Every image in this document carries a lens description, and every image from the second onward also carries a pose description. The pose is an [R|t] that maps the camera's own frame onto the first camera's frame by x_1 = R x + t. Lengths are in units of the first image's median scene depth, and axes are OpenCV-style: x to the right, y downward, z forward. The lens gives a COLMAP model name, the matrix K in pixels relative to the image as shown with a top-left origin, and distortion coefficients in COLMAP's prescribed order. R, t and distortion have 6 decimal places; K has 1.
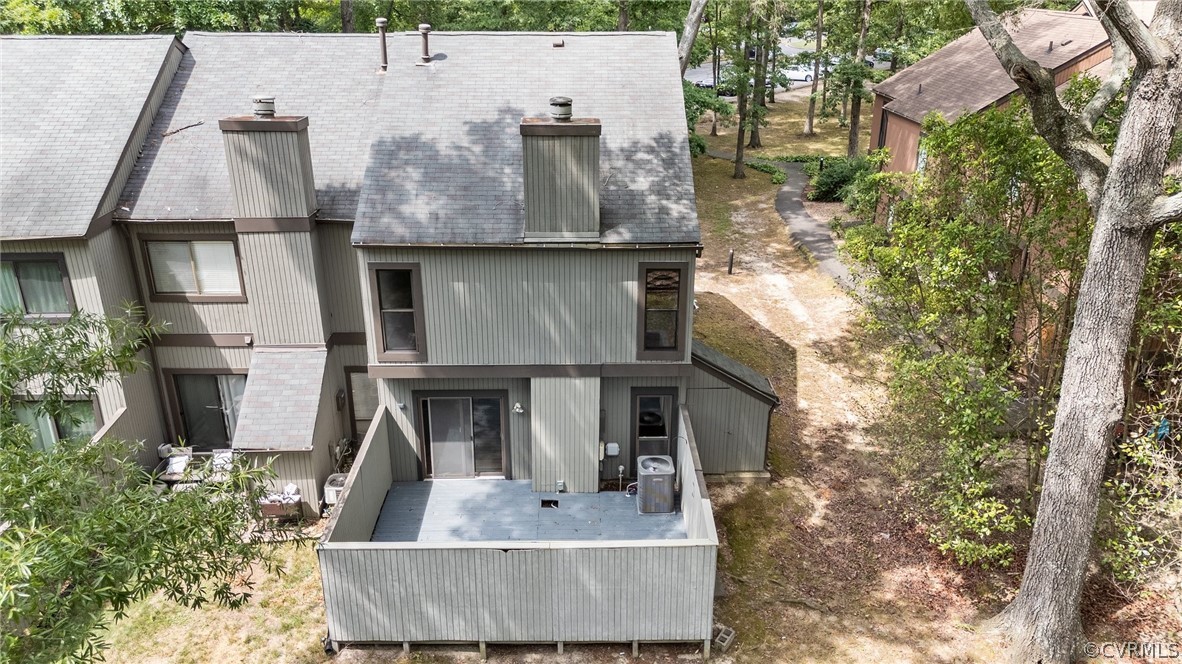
lens RADIAL K [[891.9, 0, 591.0], [0, 891.9, 332.0], [0, 0, 1]] dist [0.092970, -0.097594]
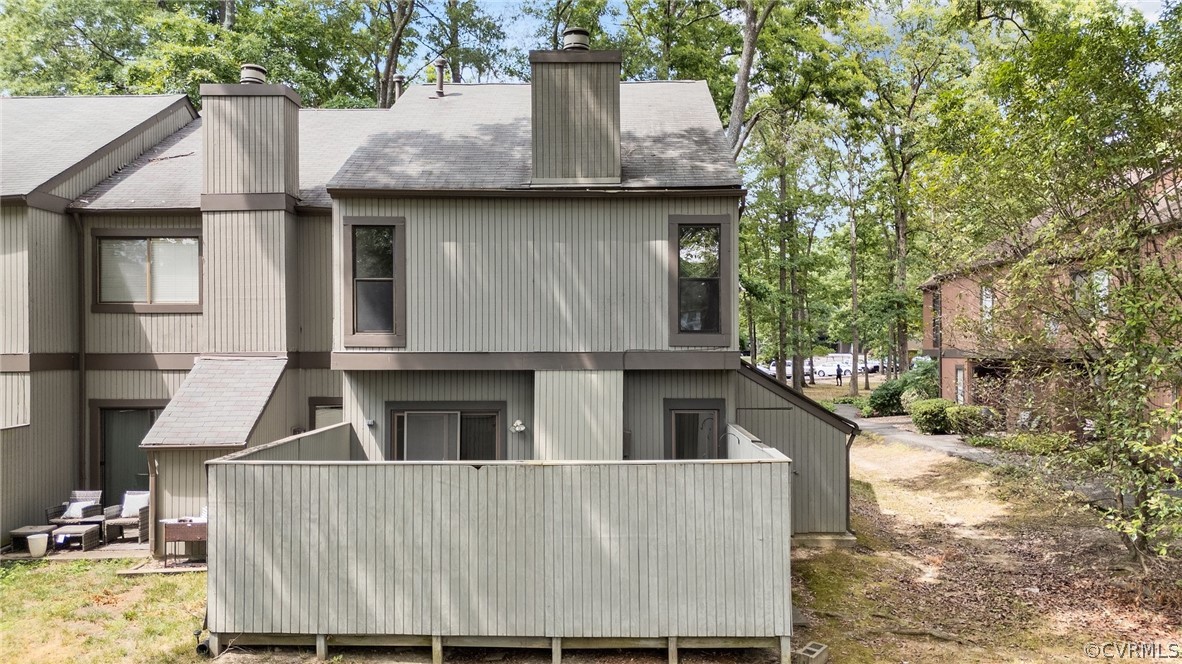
lens RADIAL K [[891.9, 0, 591.0], [0, 891.9, 332.0], [0, 0, 1]] dist [0.092970, -0.097594]
pose [[0.998944, -0.005584, -0.045597, 0.018512], [-0.012600, 0.921207, -0.388868, 0.334457], [0.044176, 0.389032, 0.920165, 0.272435]]
